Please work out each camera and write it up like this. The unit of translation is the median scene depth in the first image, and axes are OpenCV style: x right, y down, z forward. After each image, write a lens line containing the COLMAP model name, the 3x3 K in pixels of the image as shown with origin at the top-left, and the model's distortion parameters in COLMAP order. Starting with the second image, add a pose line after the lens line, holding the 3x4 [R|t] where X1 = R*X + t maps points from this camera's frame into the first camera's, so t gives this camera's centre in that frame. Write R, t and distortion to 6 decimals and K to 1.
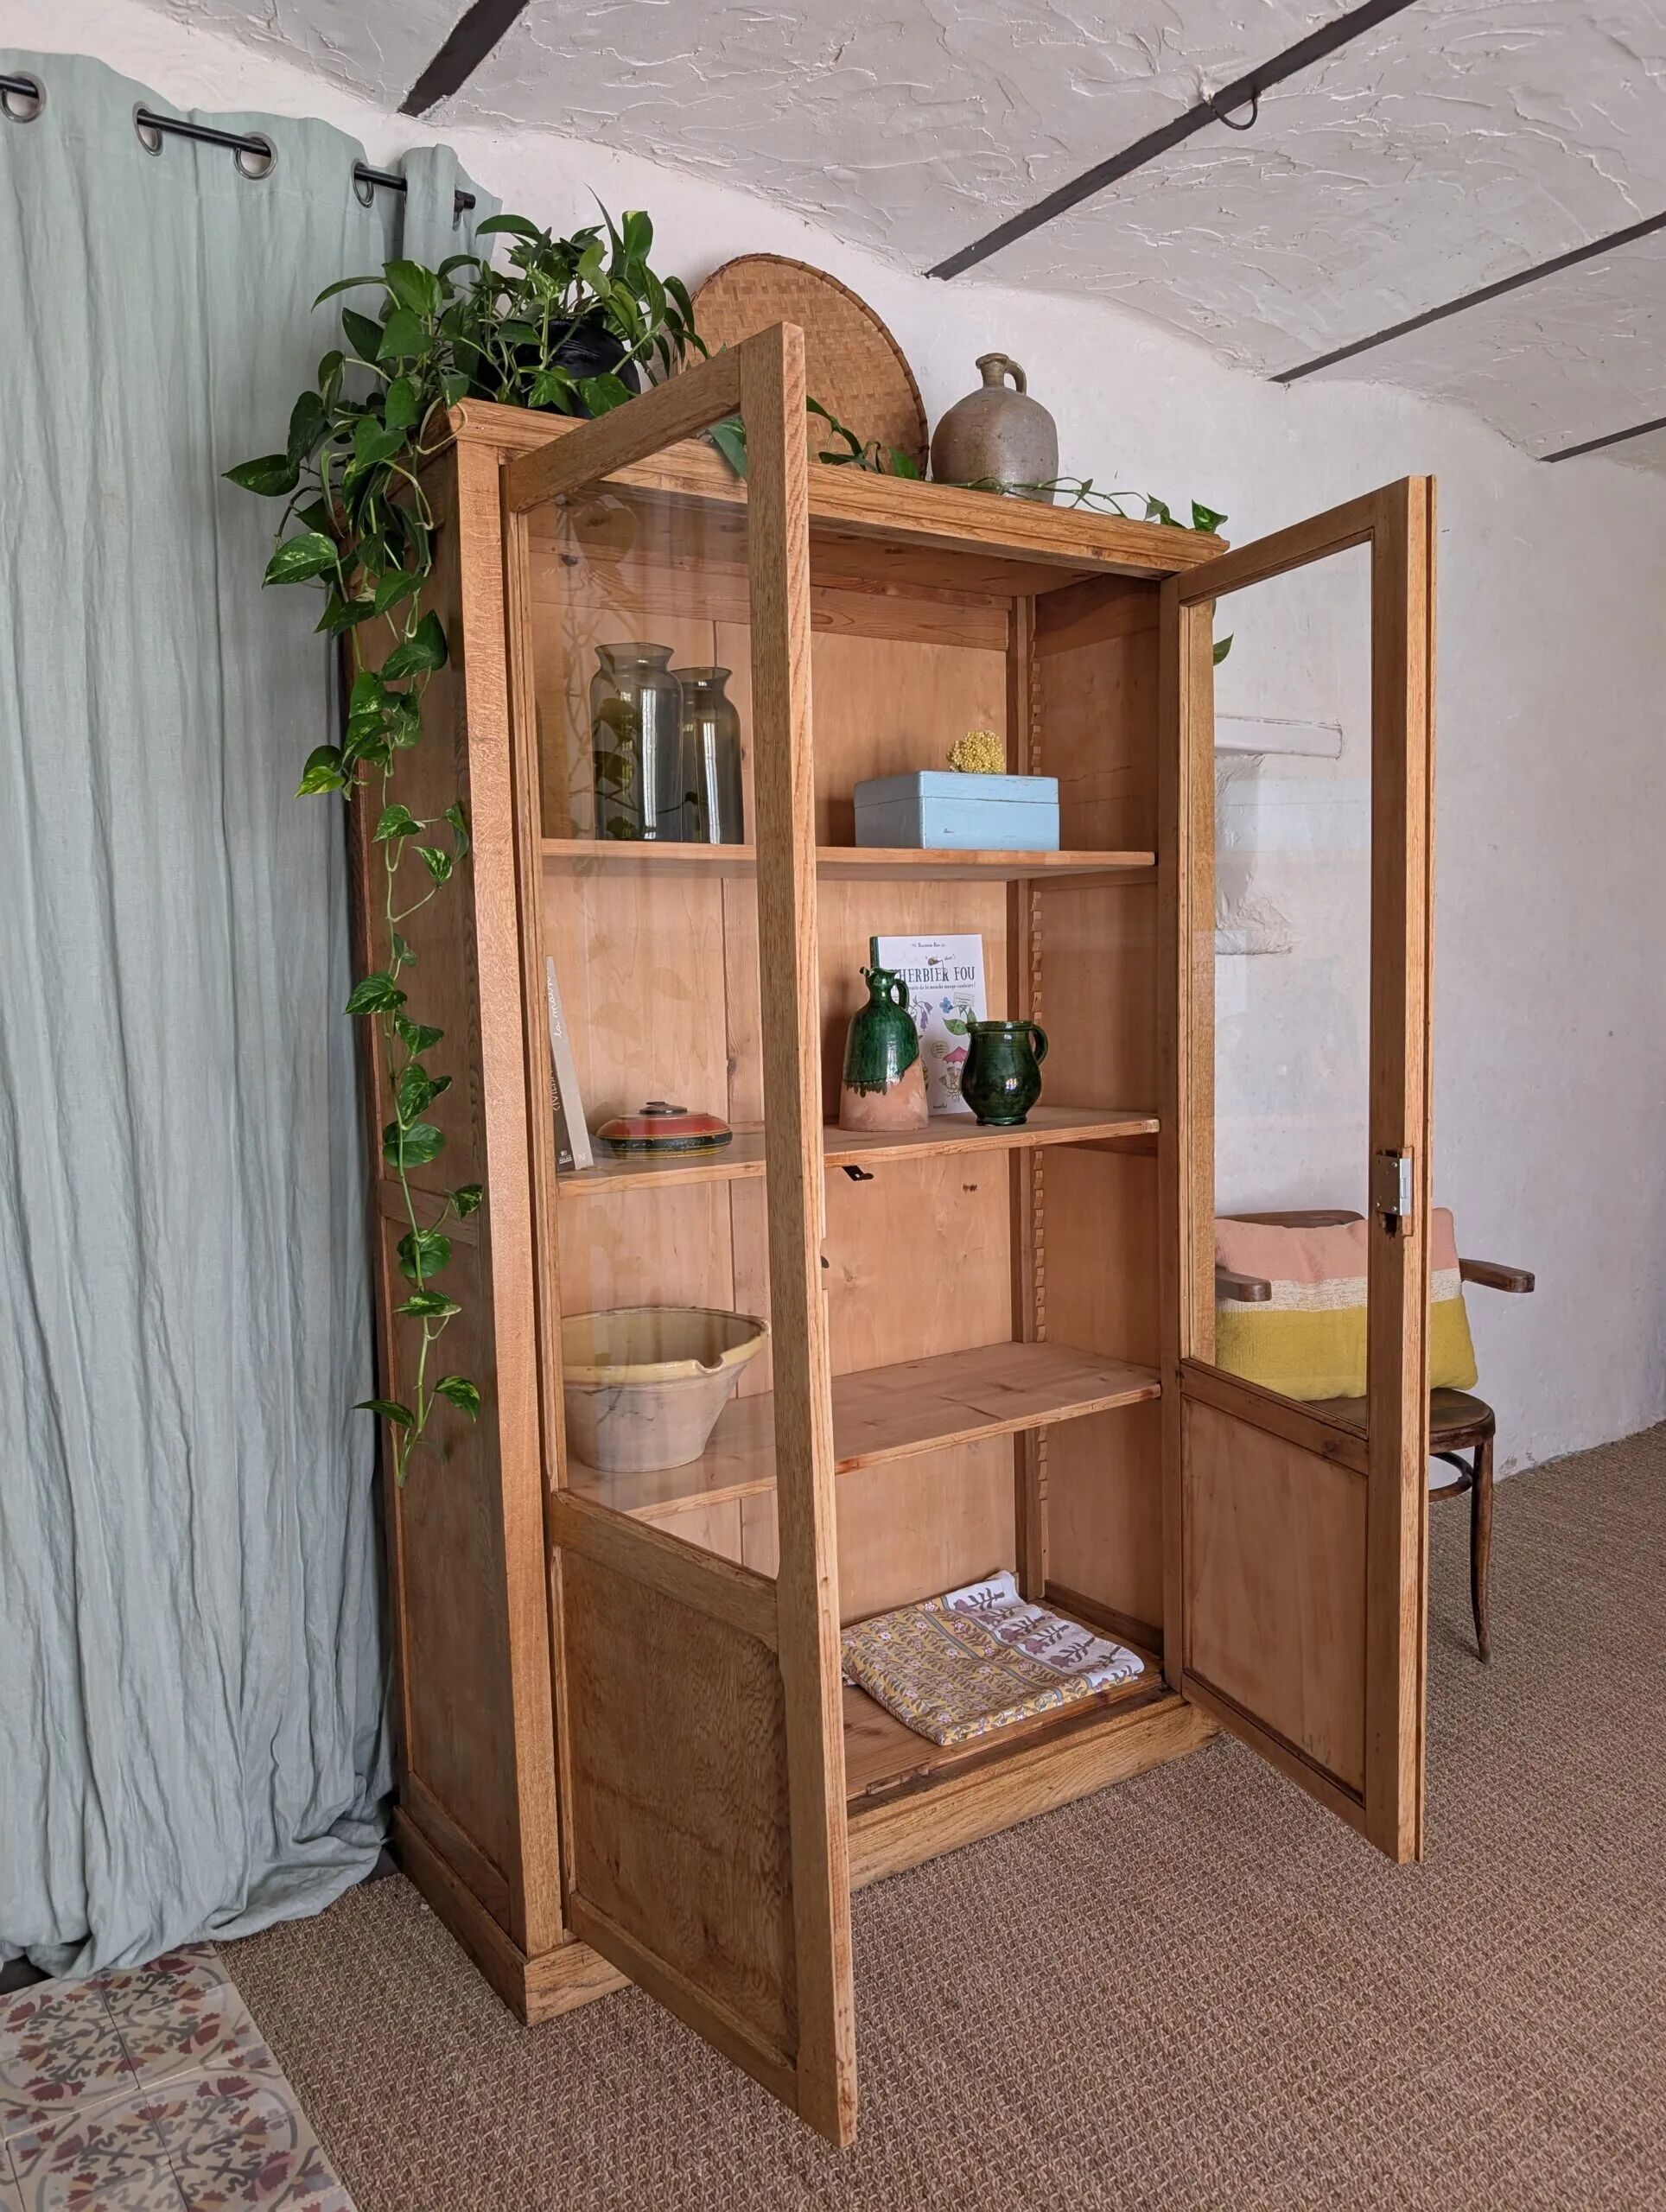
lens RADIAL K [[1587.7, 0, 796.2], [0, 1587.7, 1106.4], [0, 0, 1]] dist [0.002220, -0.006939]
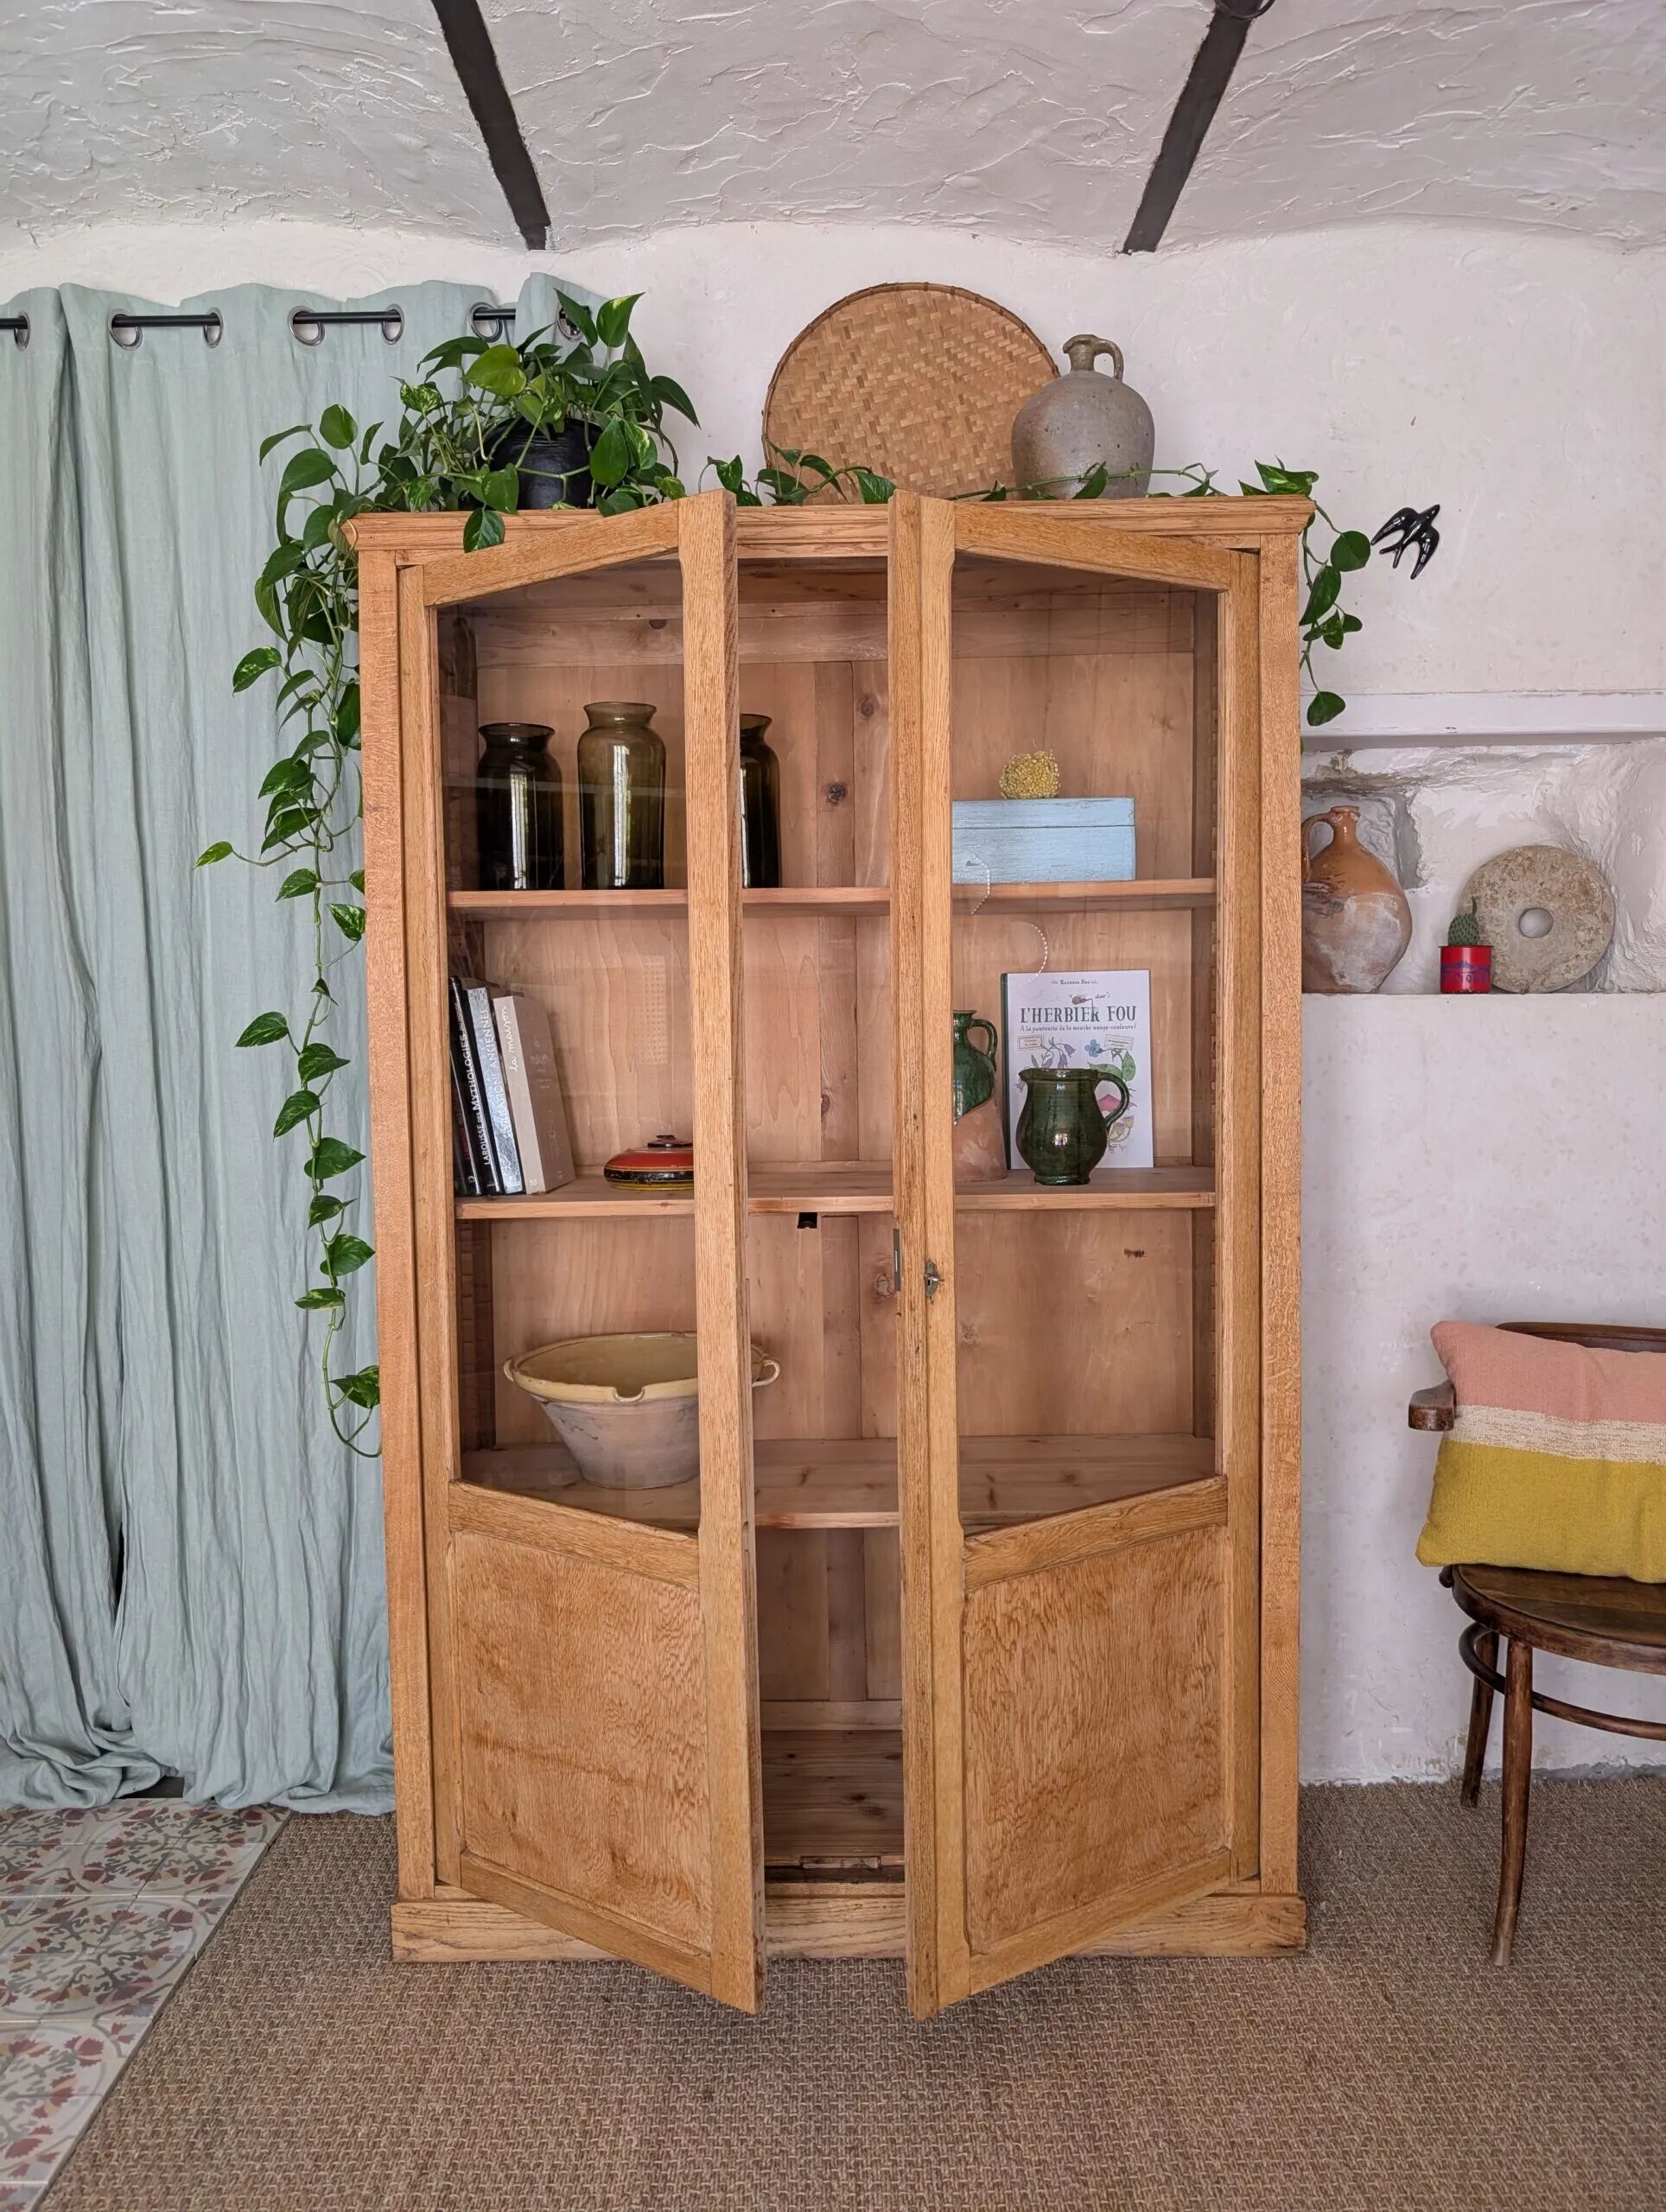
lens RADIAL K [[1581.7, 0, 829.9], [0, 1581.7, 1088.6], [0, 0, 1]] dist [0.002726, -0.005834]
pose [[0.828918, 0.043865, -0.557648, 0.543600], [-0.054656, 0.998502, -0.002701, -0.034567], [0.556694, 0.032718, 0.830073, 0.187567]]
